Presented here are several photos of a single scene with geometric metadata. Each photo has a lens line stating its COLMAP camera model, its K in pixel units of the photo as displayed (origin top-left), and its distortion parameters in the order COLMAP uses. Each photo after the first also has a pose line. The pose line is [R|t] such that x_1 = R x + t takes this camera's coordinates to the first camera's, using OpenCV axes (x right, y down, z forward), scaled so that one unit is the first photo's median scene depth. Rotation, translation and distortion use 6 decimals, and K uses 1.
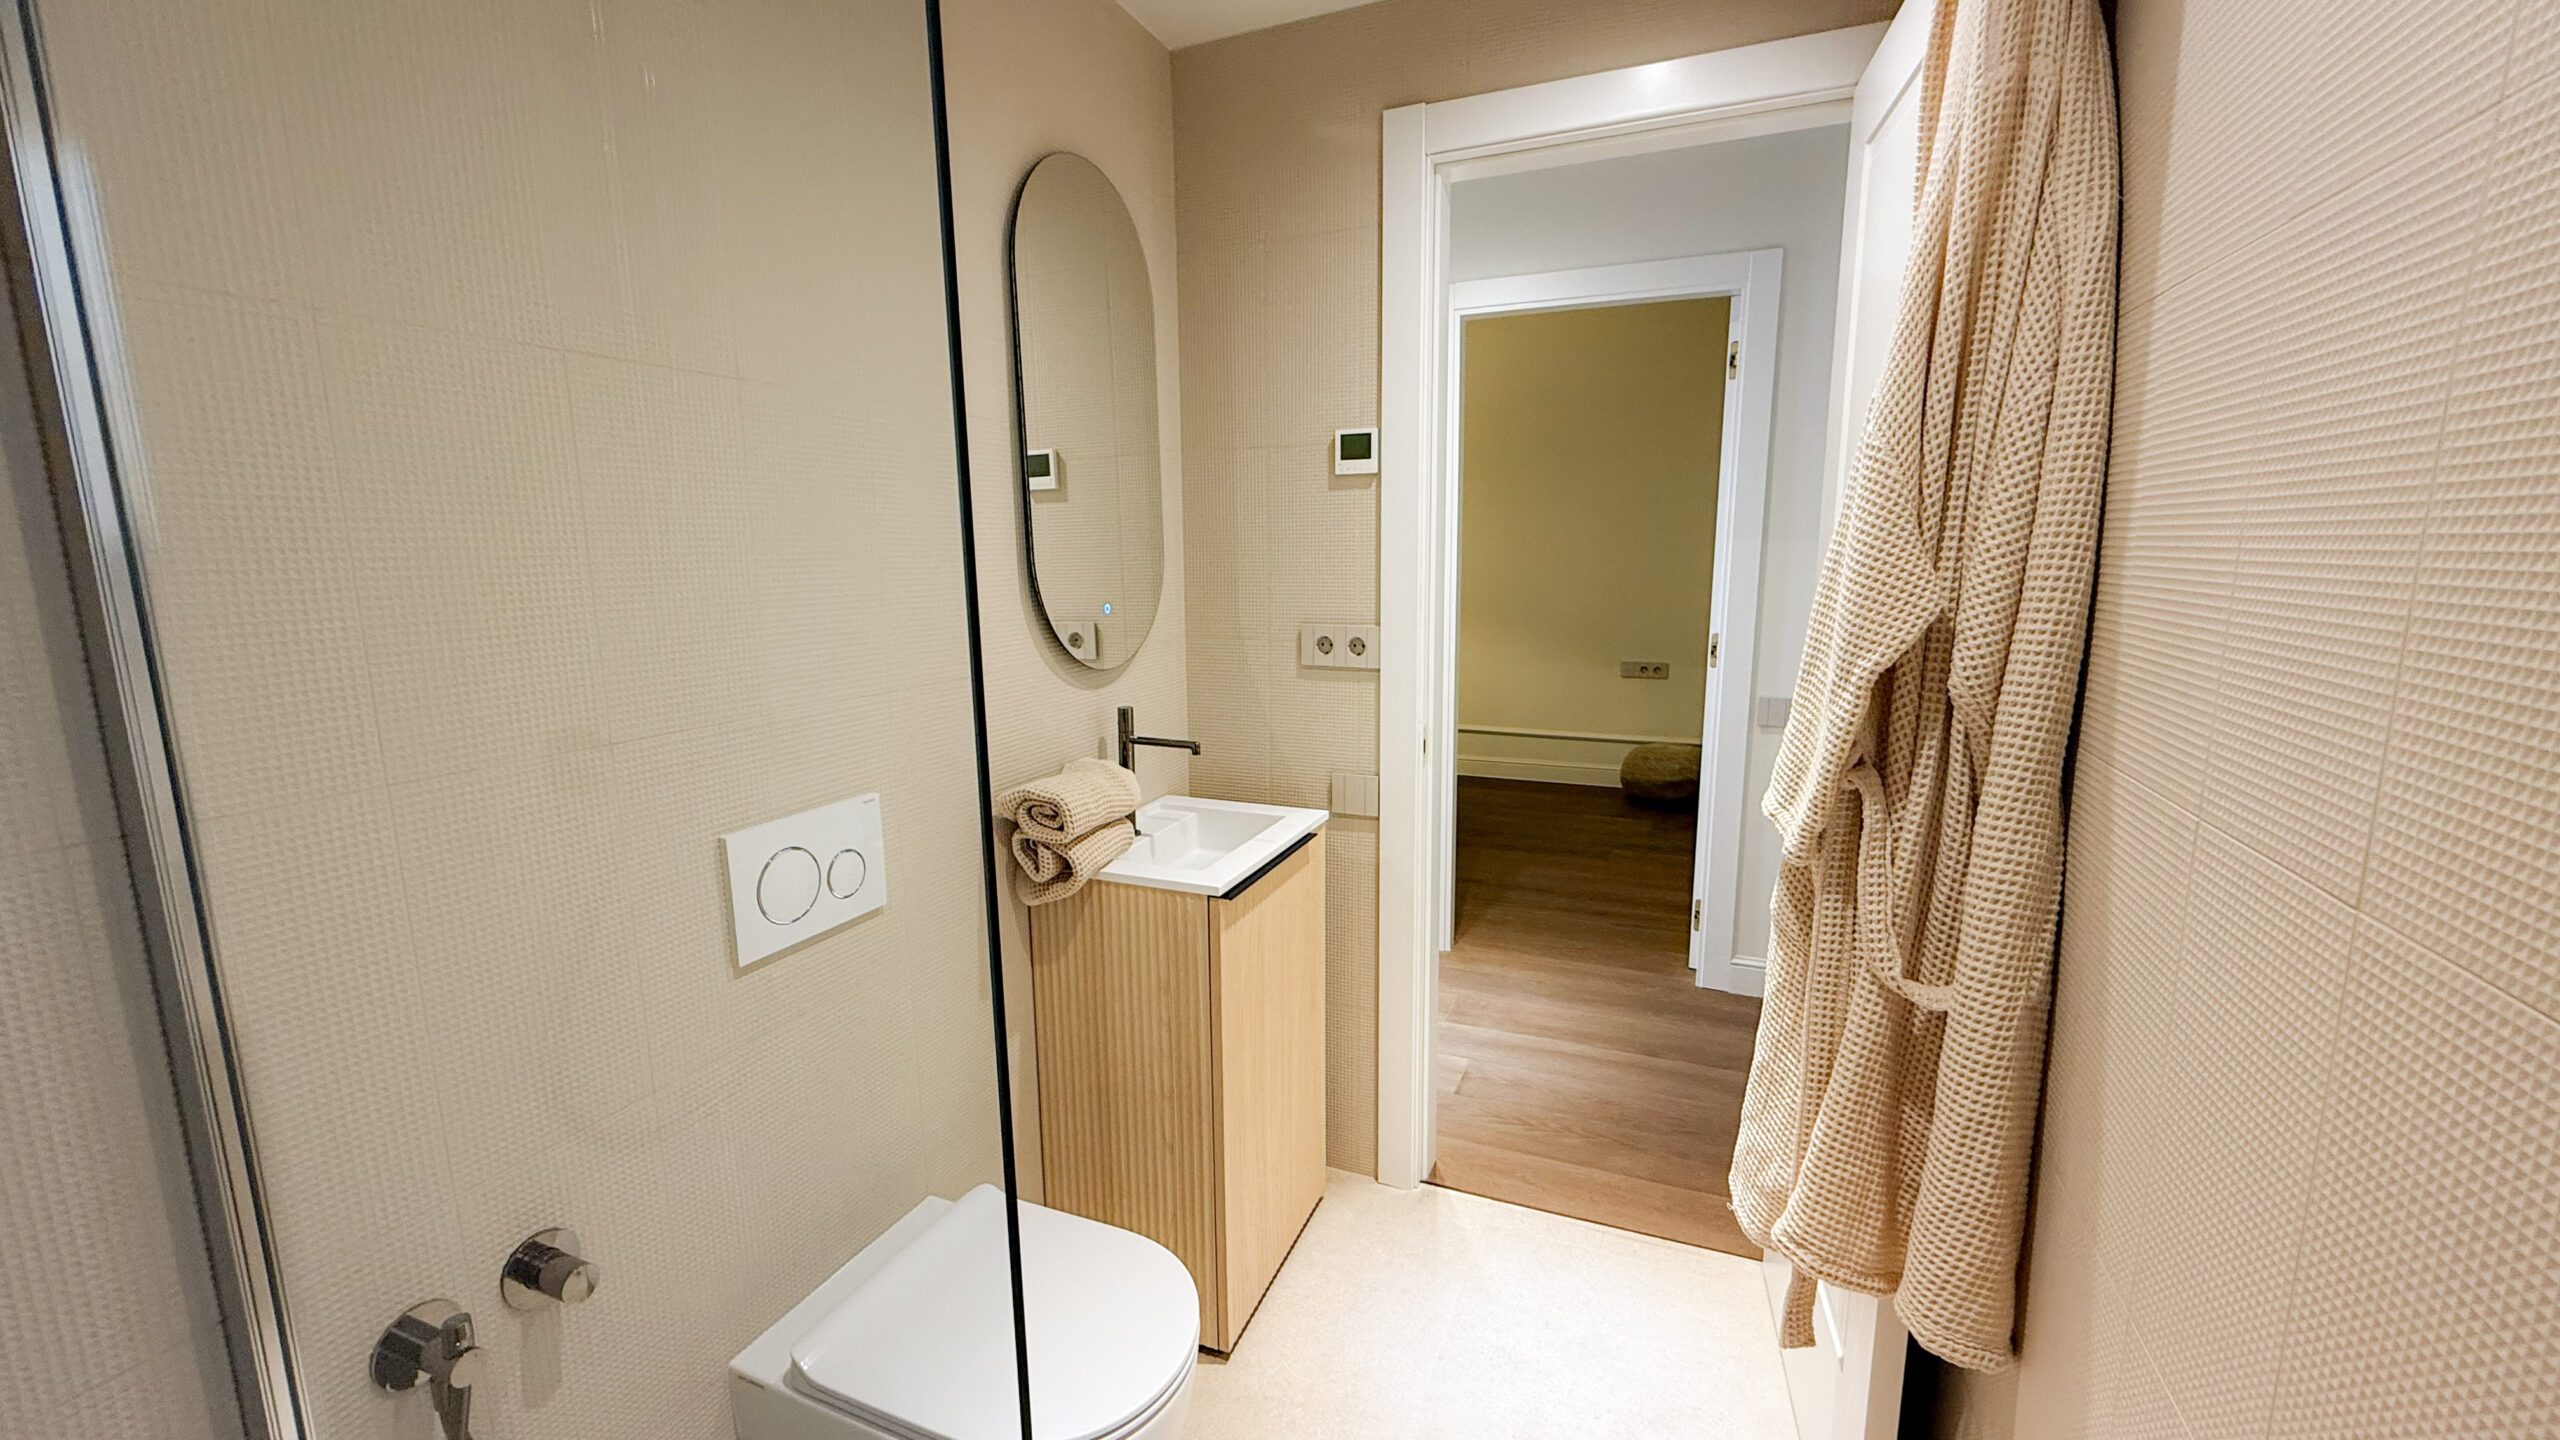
lens RADIAL K [[1030.5, 0, 1277.4], [0, 1030.5, 722.2], [0, 0, 1]] dist [-0.003464, -0.000089]
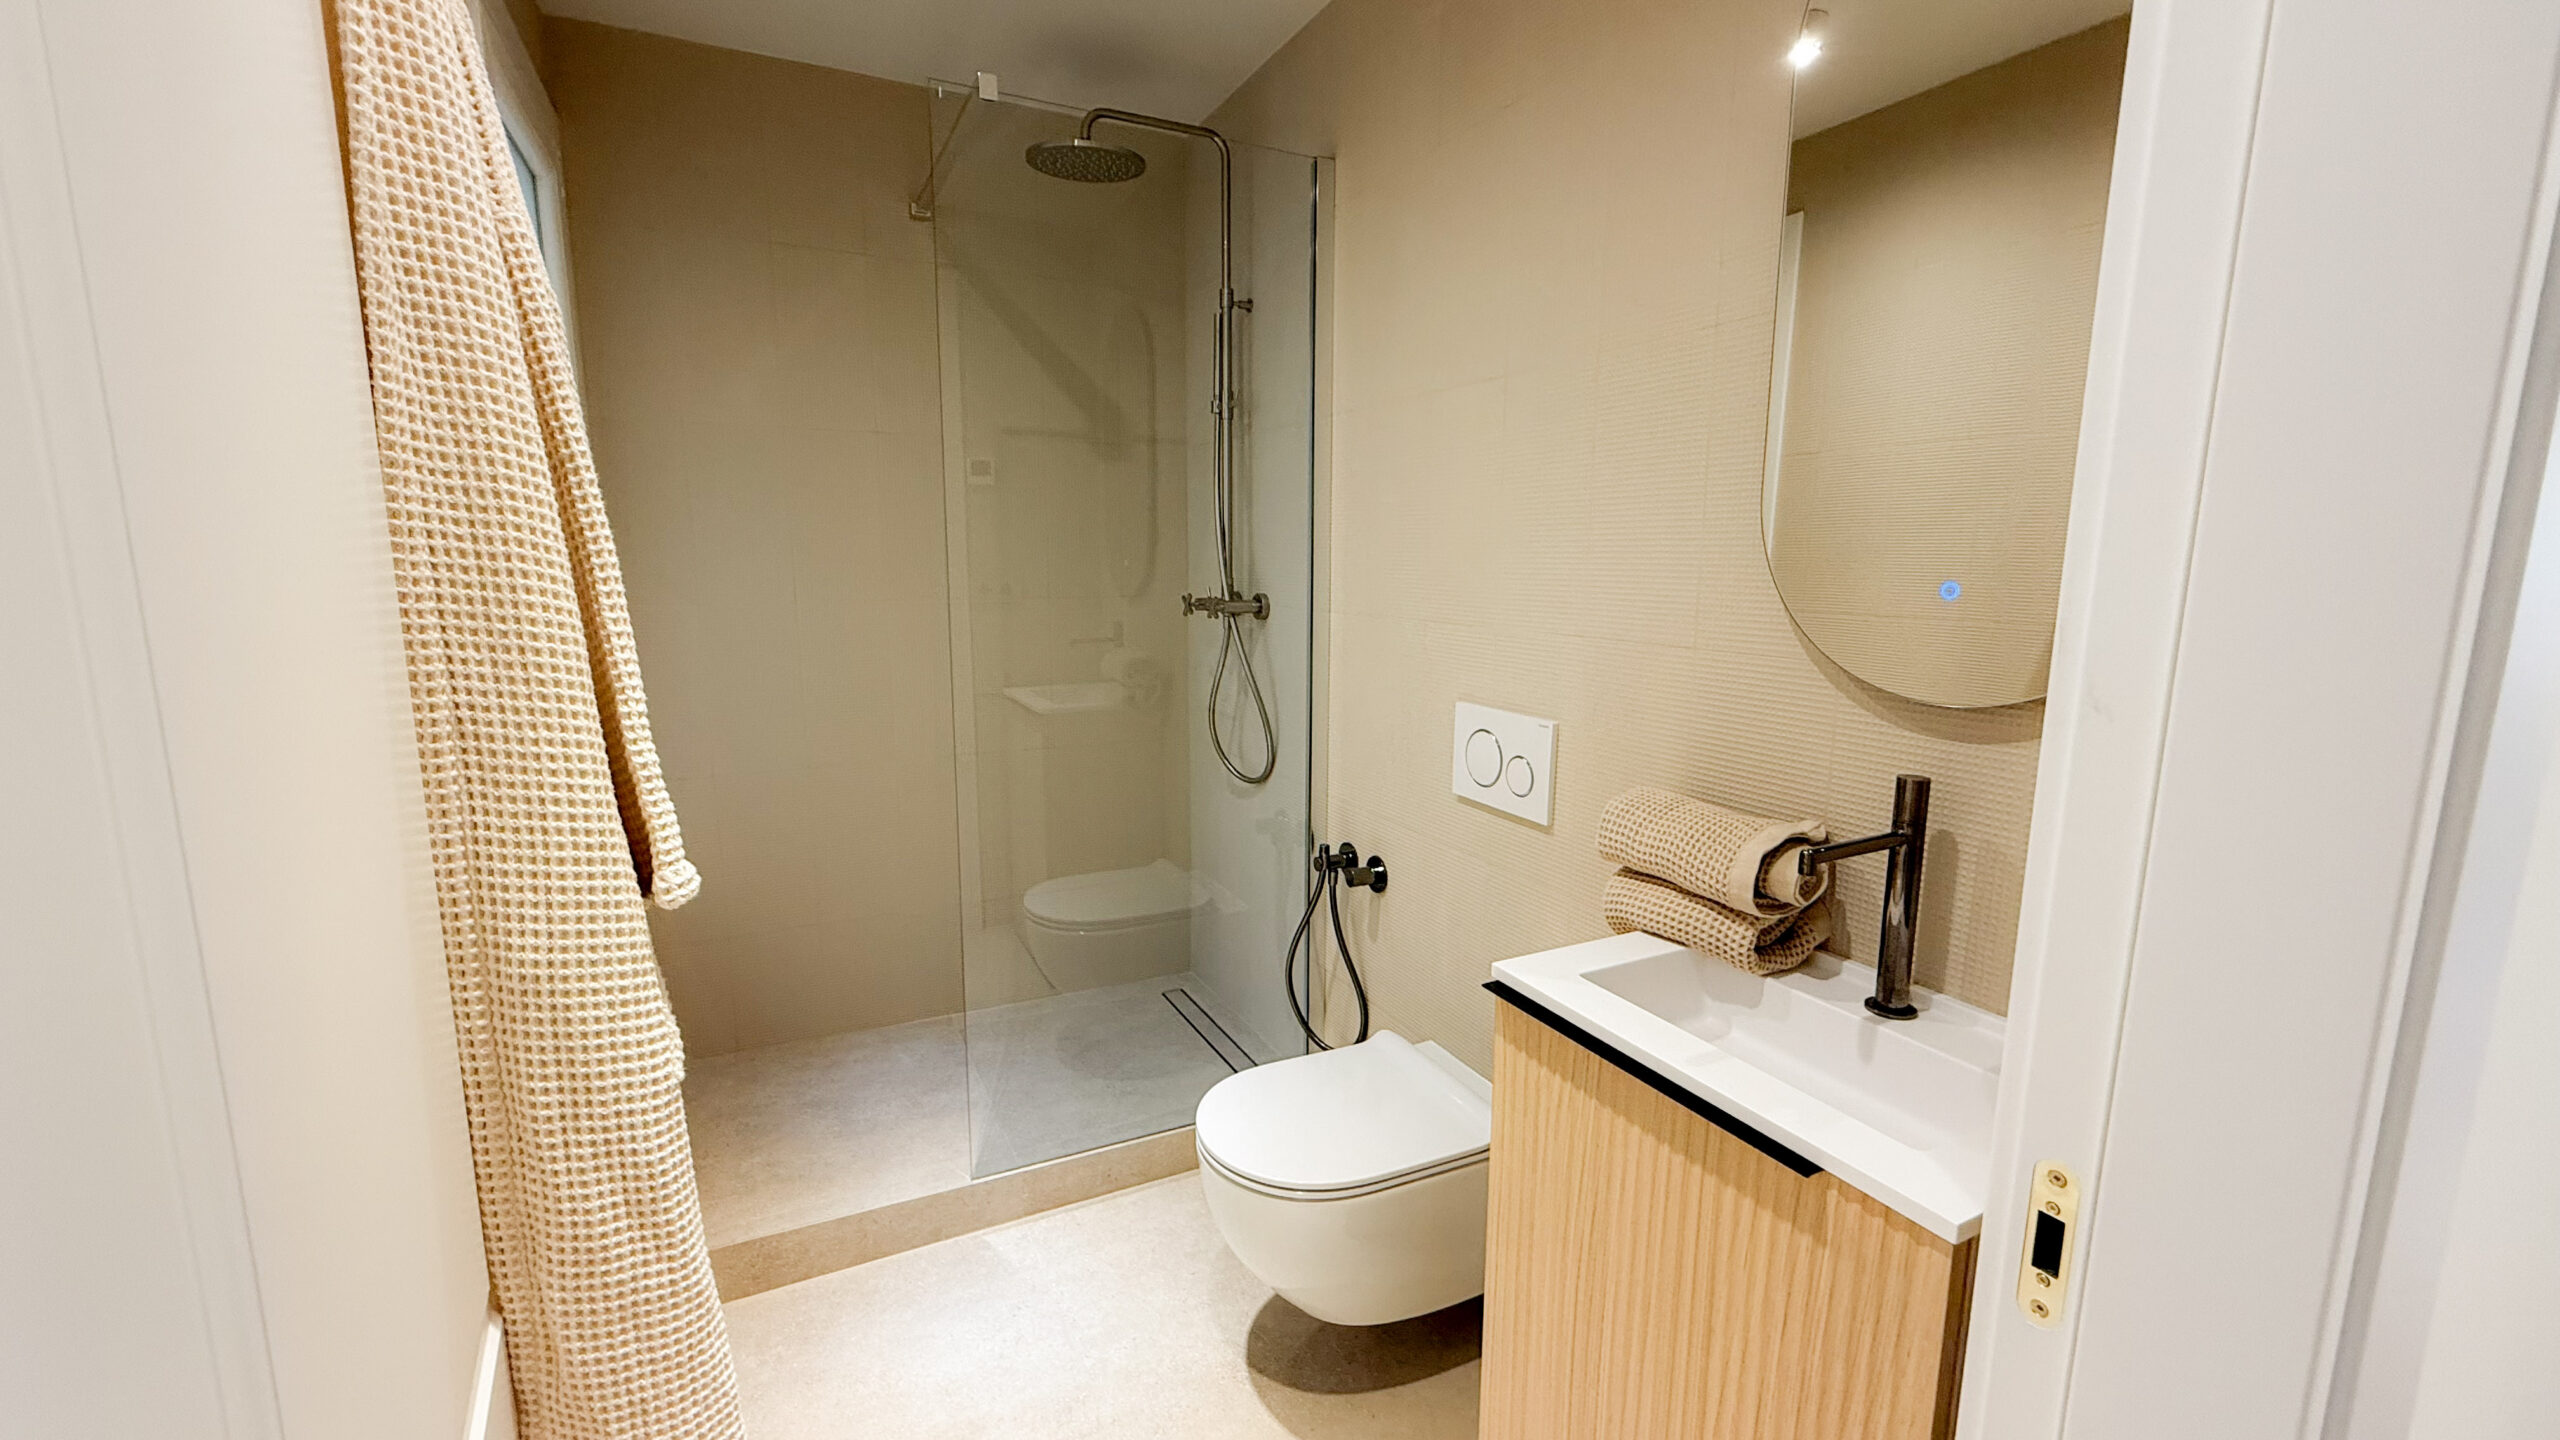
lens RADIAL K [[1030.5, 0, 1276.2], [0, 1030.5, 721.4], [0, 0, 1]] dist [-0.003464, -0.000089]
pose [[-0.656293, 0.129367, -0.743333, 0.646529], [-0.125047, 0.952917, 0.276247, -0.208760], [0.744072, 0.274251, -0.609216, 1.503040]]
